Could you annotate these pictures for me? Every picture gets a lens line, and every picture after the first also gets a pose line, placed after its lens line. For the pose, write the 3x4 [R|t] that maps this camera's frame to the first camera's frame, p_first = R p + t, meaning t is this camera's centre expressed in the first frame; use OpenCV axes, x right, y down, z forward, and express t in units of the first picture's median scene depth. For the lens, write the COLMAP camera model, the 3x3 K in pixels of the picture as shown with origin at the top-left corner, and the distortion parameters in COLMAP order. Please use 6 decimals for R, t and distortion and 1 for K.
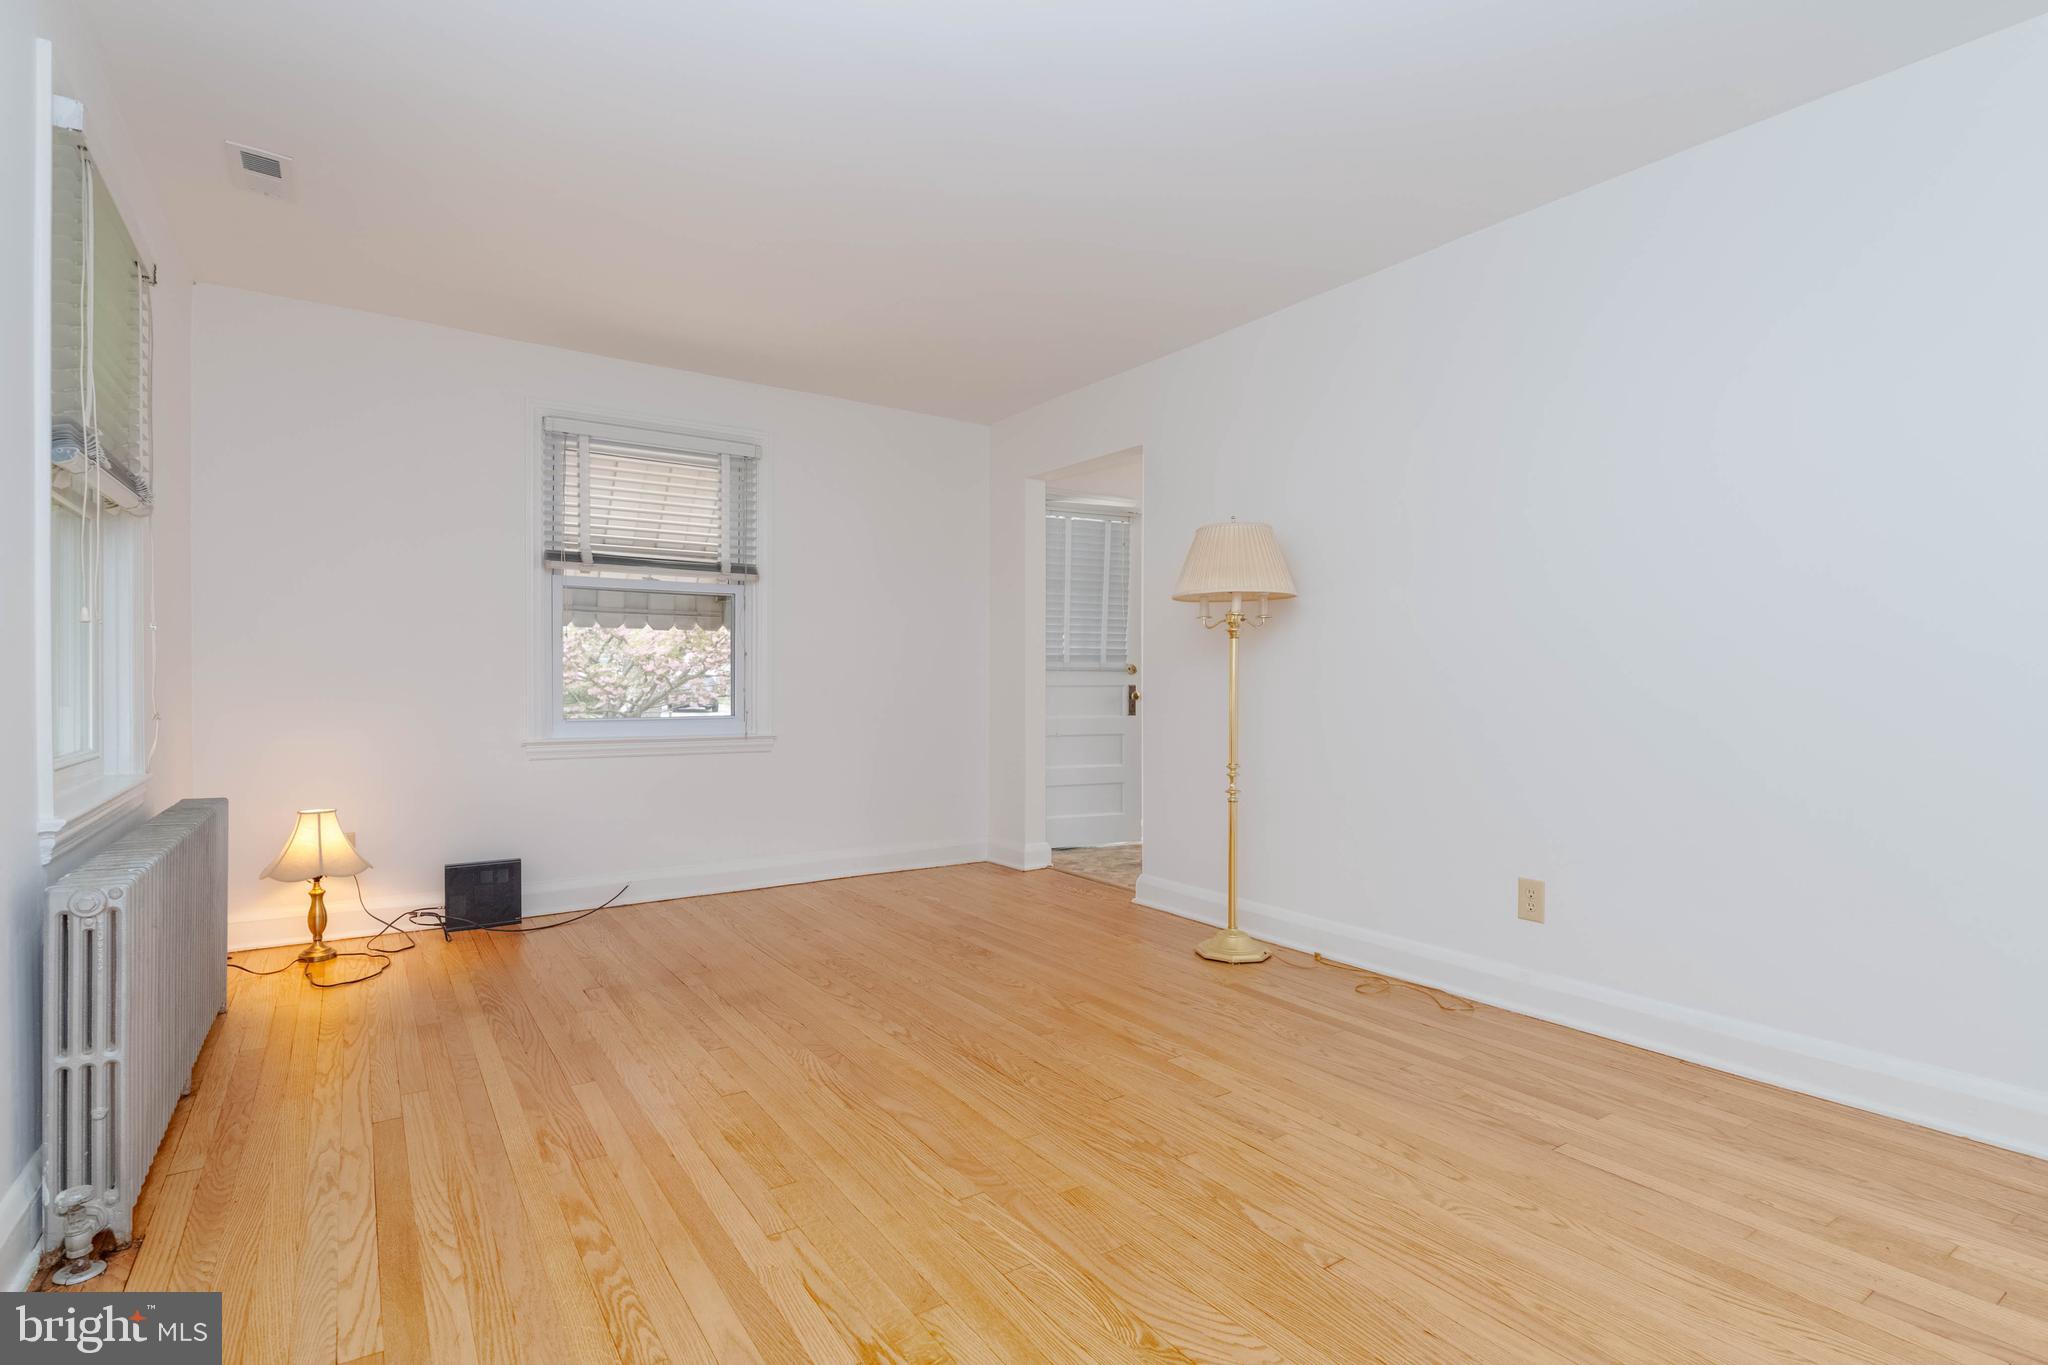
lens RADIAL K [[1003.4, 0, 1040.6], [0, 1003.4, 678.9], [0, 0, 1]] dist [-0.000961, -0.006650]
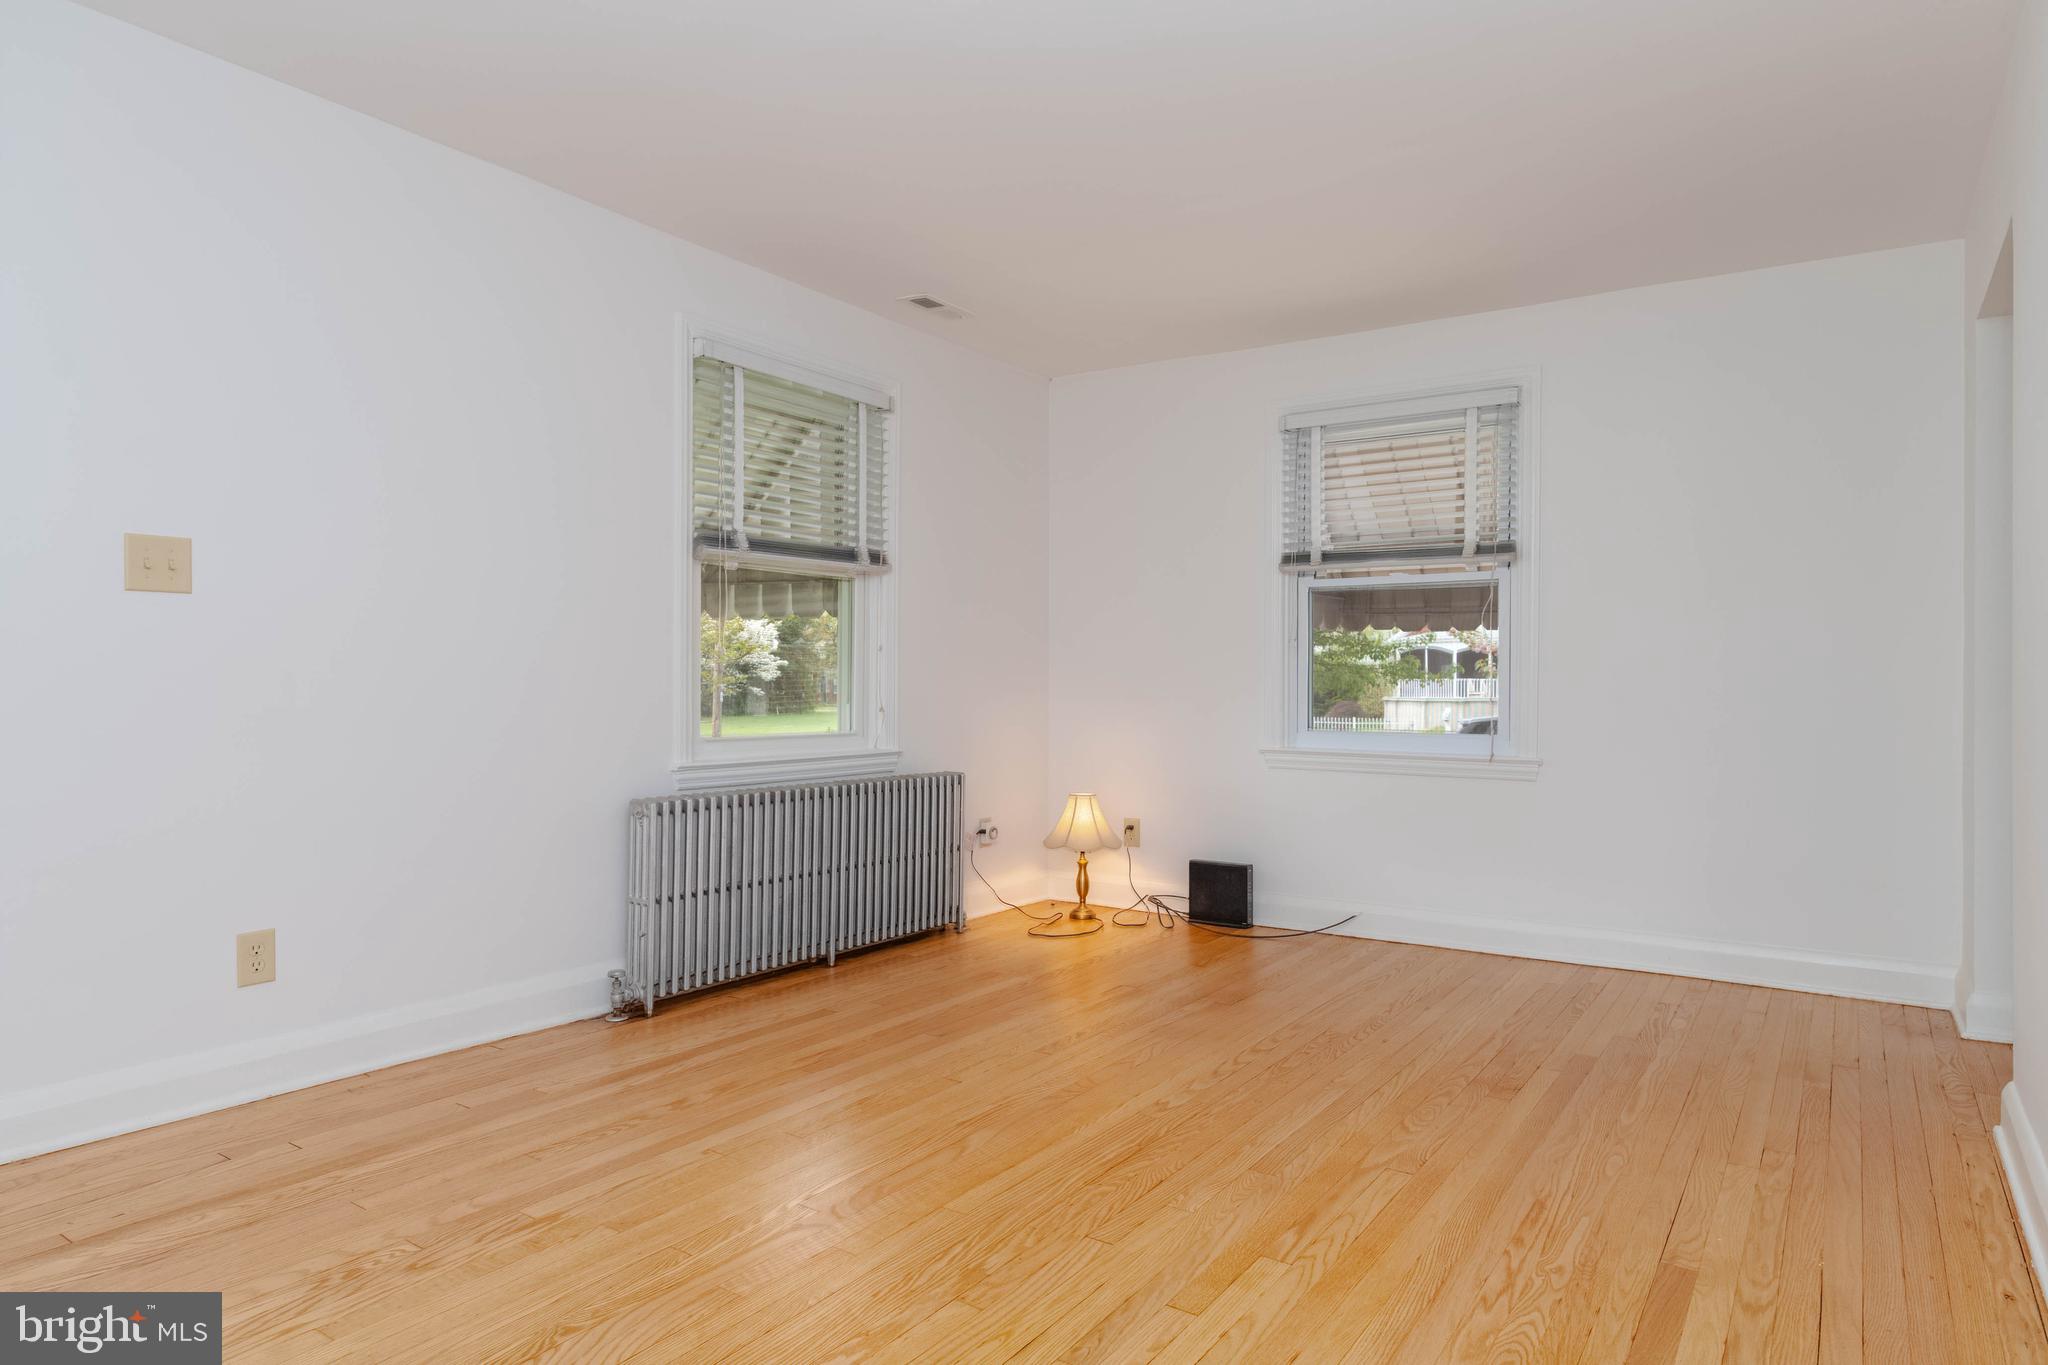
lens RADIAL K [[1199.4, 0, 1036.4], [0, 1199.4, 677.0], [0, 0, 1]] dist [0.006906, -0.000039]
pose [[0.366757, -0.006142, -0.930297, 0.700138], [-0.004168, 0.999957, -0.008245, 0.003341], [0.930308, 0.006901, 0.366715, 0.488320]]
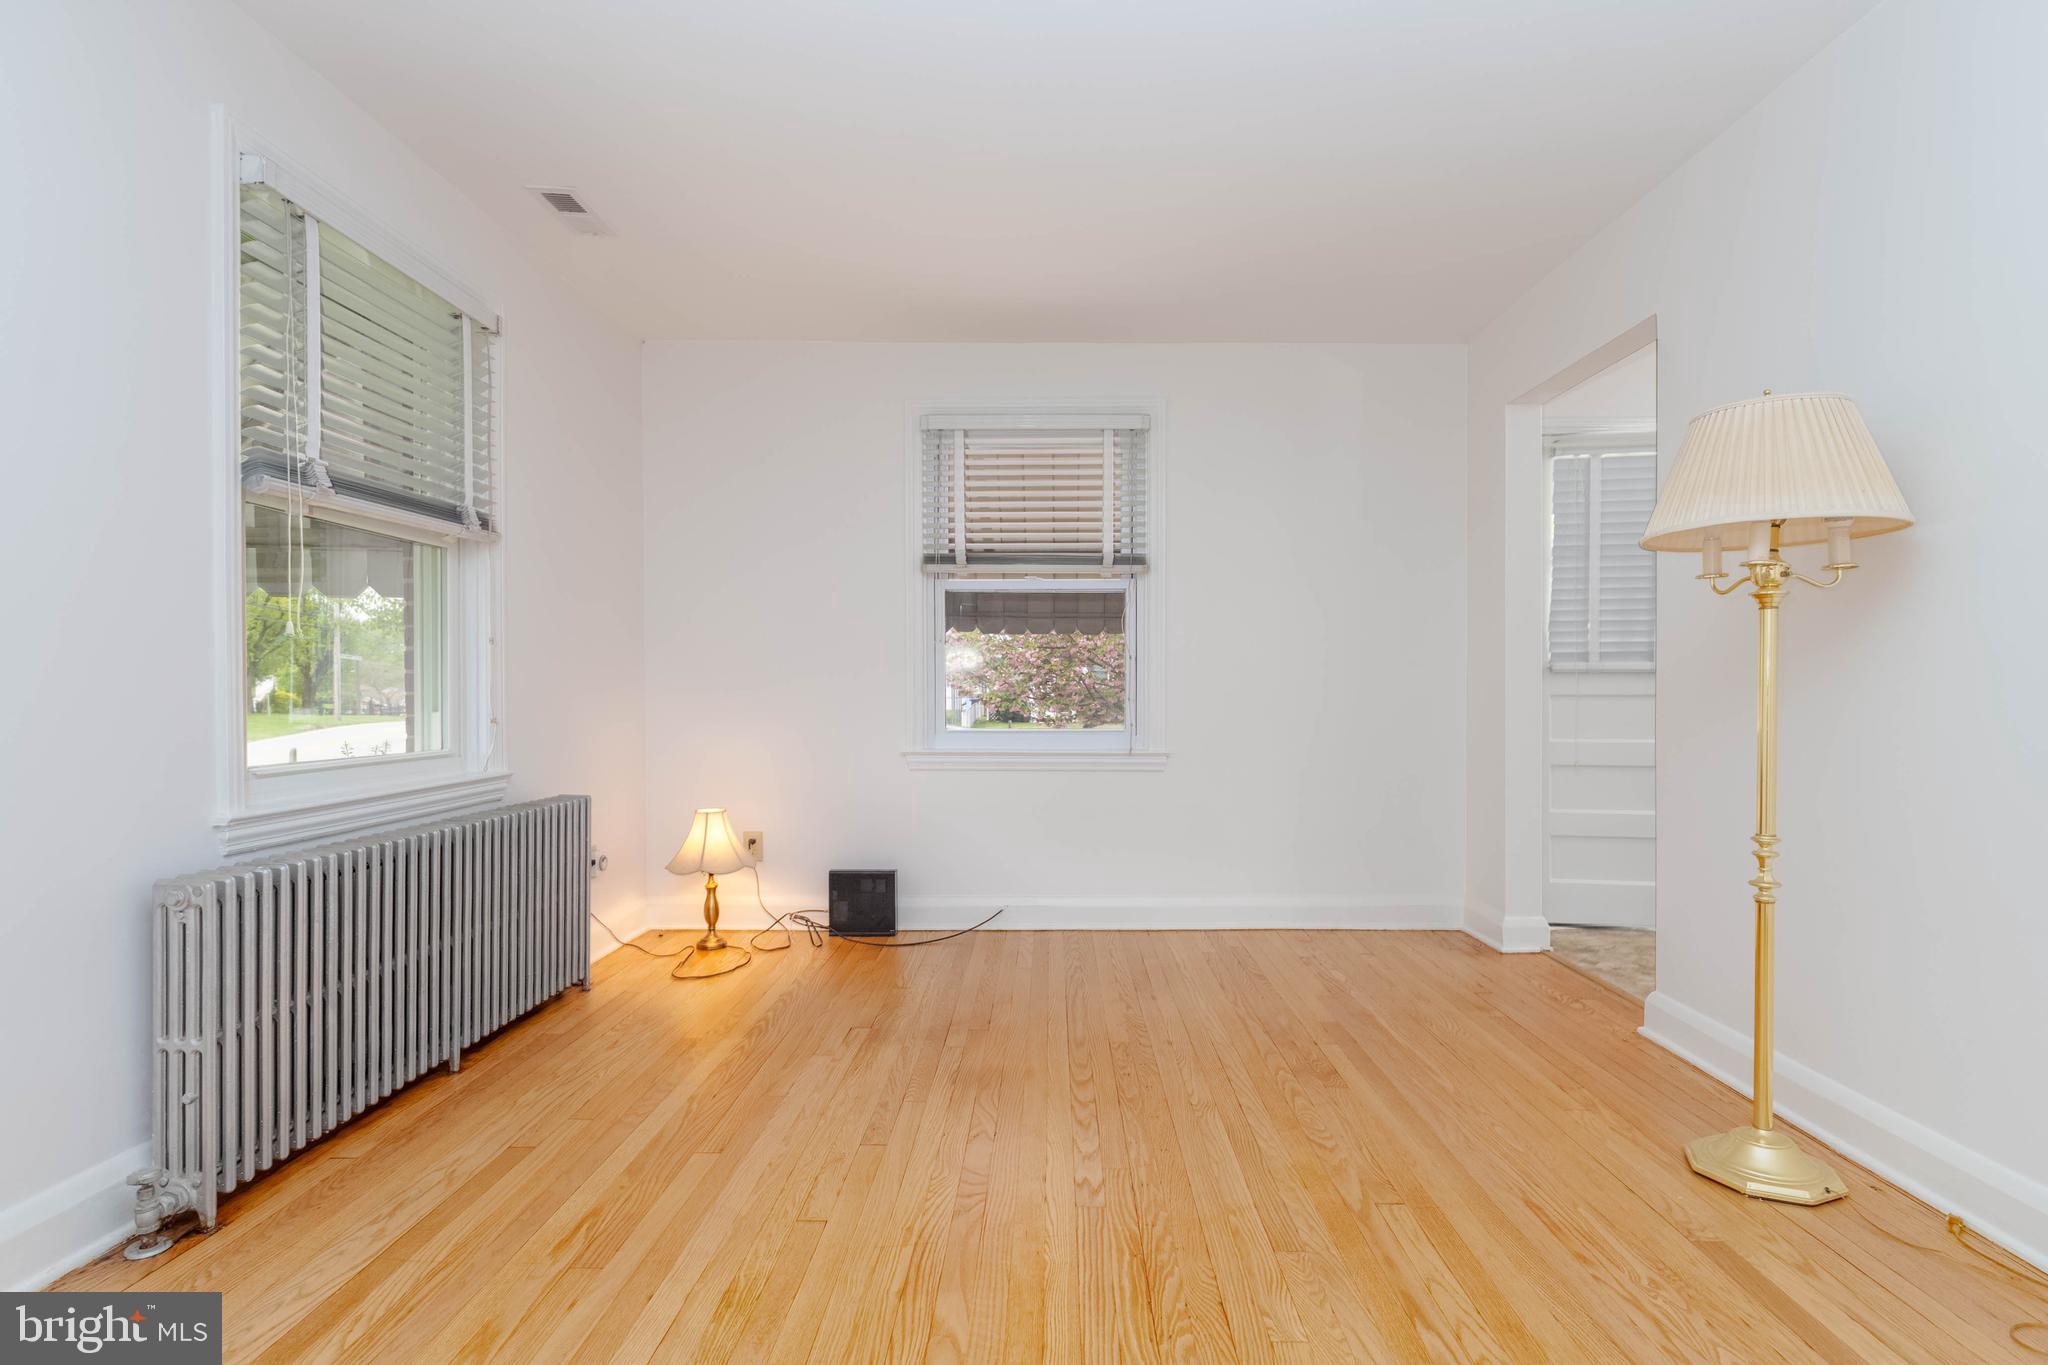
lens RADIAL K [[1015.4, 0, 1031.6], [0, 1015.4, 694.0], [0, 0, 1]] dist [0.001145, -0.008441]
pose [[0.813400, 0.000277, -0.581704, 0.225162], [0.002993, 0.999985, 0.004661, 0.003618], [0.581697, -0.005532, 0.813387, 0.365641]]
